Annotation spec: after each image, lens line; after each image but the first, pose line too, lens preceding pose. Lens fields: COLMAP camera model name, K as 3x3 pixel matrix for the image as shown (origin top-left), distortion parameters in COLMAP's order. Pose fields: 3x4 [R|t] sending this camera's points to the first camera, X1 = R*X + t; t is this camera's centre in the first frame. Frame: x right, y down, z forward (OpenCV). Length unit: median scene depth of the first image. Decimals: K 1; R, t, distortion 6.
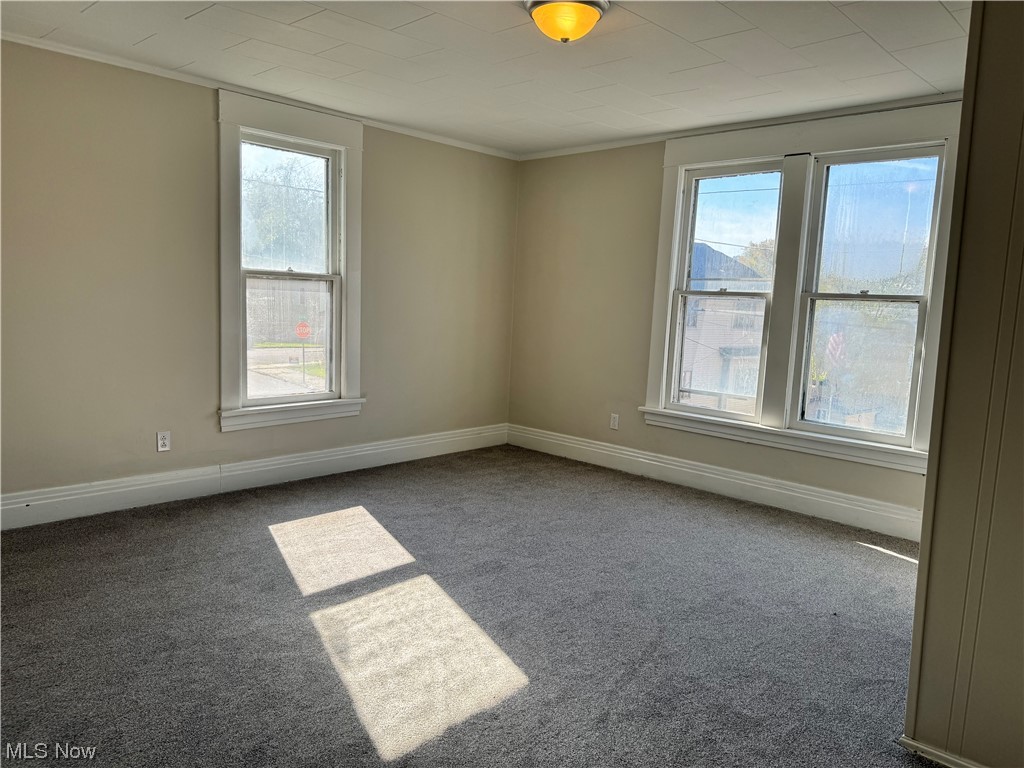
lens RADIAL K [[722.0, 0, 513.6], [0, 722.0, 385.8], [0, 0, 1]] dist [0.073531, -0.109574]
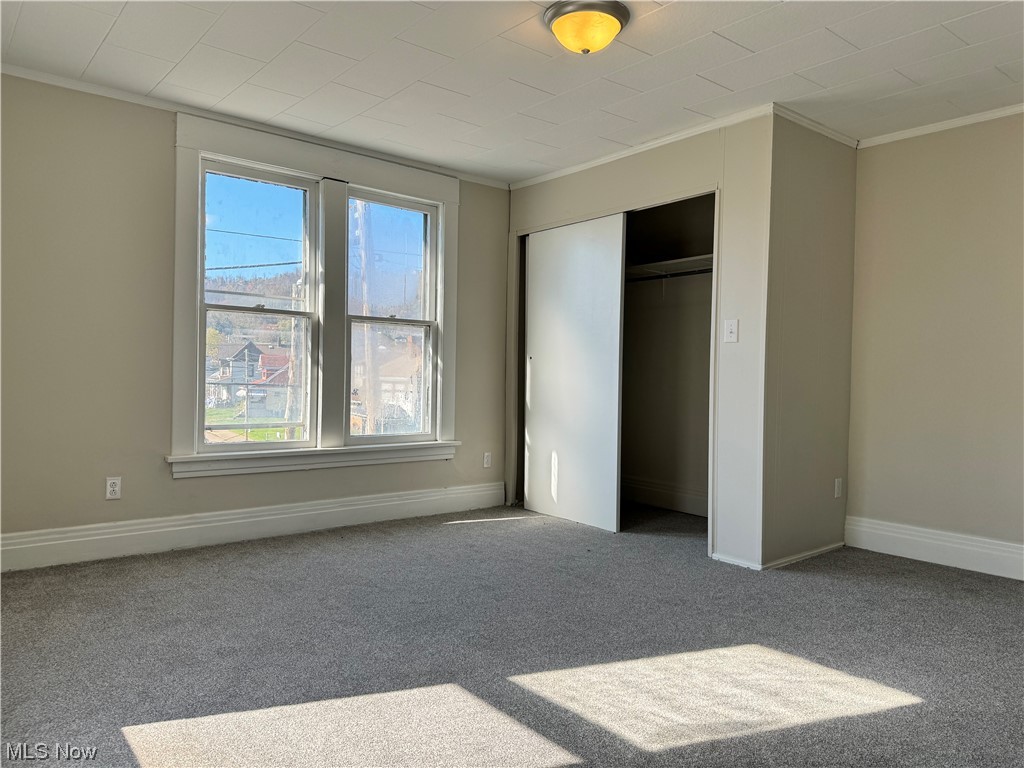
lens RADIAL K [[722.0, 0, 513.6], [0, 722.0, 385.8], [0, 0, 1]] dist [0.073531, -0.109574]
pose [[0.113374, -0.058113, 0.991851, -0.680850], [0.105553, 0.993343, 0.046135, -0.053803], [-0.987930, 0.099462, 0.118753, 0.717546]]
